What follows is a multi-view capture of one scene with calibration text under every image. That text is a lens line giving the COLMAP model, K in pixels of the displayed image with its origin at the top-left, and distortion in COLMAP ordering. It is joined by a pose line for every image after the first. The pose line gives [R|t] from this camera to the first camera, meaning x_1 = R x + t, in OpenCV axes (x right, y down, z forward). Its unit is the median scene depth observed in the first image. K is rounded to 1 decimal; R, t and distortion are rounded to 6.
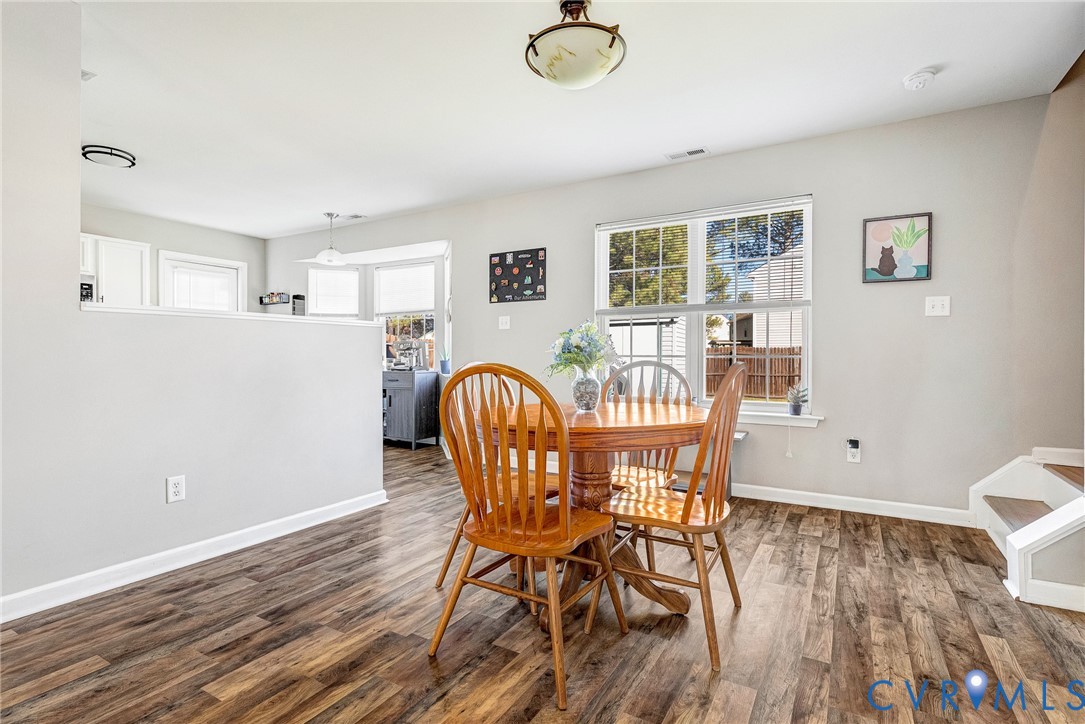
lens RADIAL K [[519.5, 0, 545.7], [0, 519.5, 365.9], [0, 0, 1]] dist [0.005175, 0.000164]
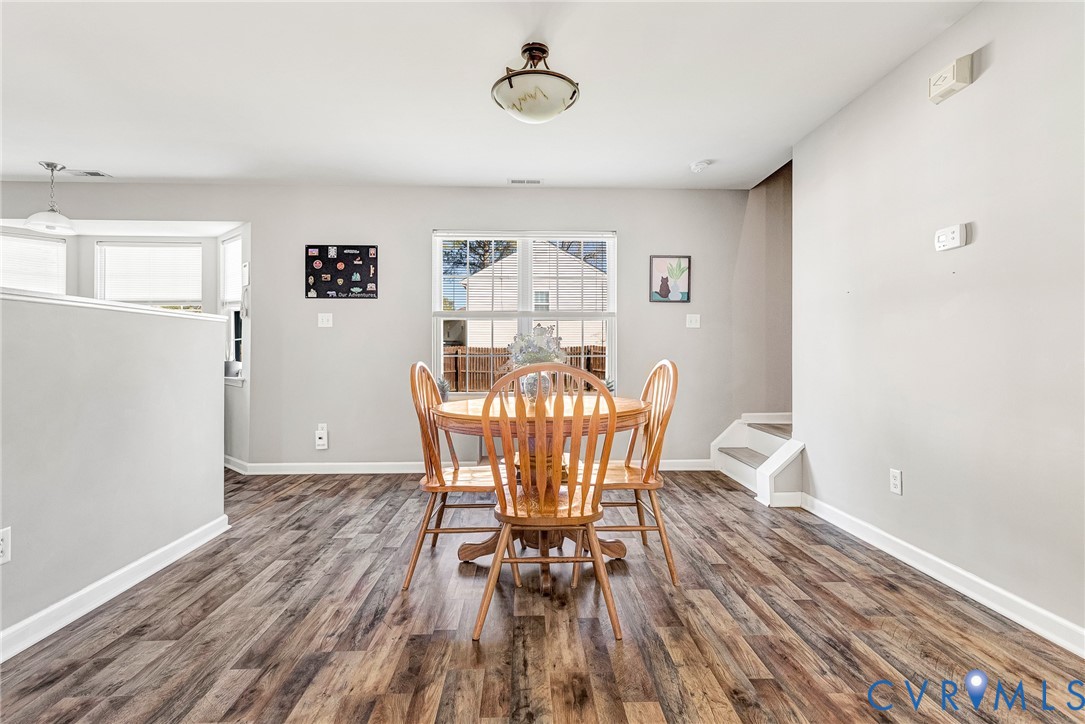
lens RADIAL K [[507.1, 0, 542.5], [0, 507.1, 362.0], [0, 0, 1]] dist [0.004056, 0.000653]
pose [[0.847148, -0.007771, 0.531300, -0.337431], [0.010827, 0.999938, -0.002638, -0.001514], [-0.531247, 0.007987, 0.847180, 0.026813]]
